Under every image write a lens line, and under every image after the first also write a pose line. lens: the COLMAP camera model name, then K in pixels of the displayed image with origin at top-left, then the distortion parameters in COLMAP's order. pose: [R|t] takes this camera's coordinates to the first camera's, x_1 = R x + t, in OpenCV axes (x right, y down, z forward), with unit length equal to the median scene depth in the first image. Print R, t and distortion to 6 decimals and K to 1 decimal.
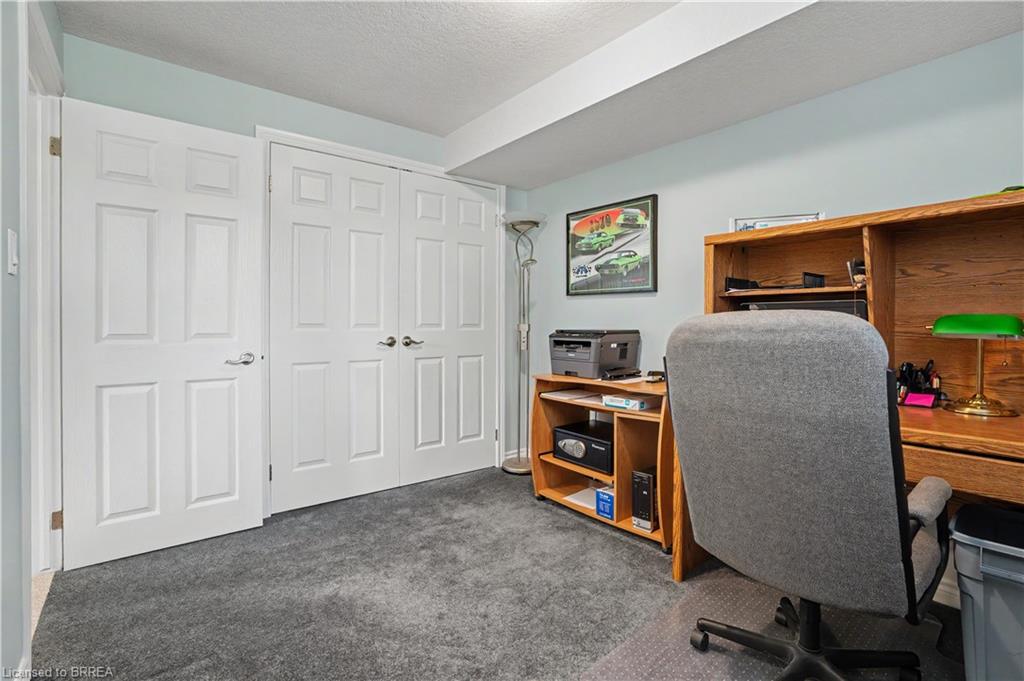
lens RADIAL K [[476.7, 0, 501.3], [0, 476.7, 329.4], [0, 0, 1]] dist [-0.015134, 0.007636]
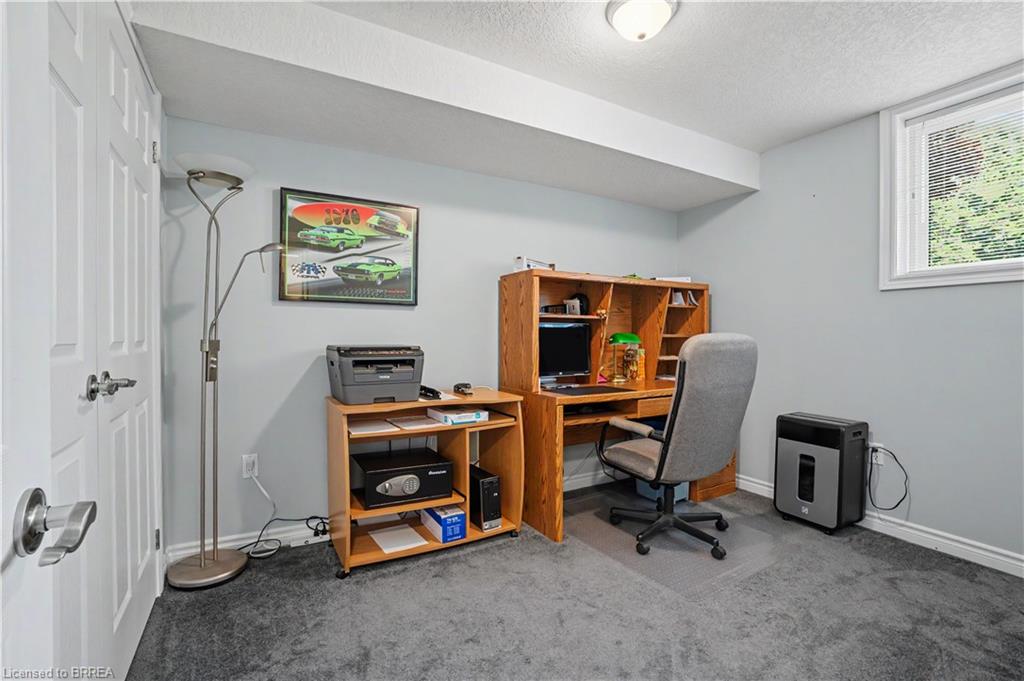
lens RADIAL K [[476.7, 0, 502.0], [0, 476.7, 339.9], [0, 0, 1]] dist [-0.015134, 0.007636]
pose [[0.168205, -0.015488, 0.985630, -0.592869], [0.009928, 0.999852, 0.014017, -0.018828], [-0.985702, 0.007428, 0.168334, 0.621960]]
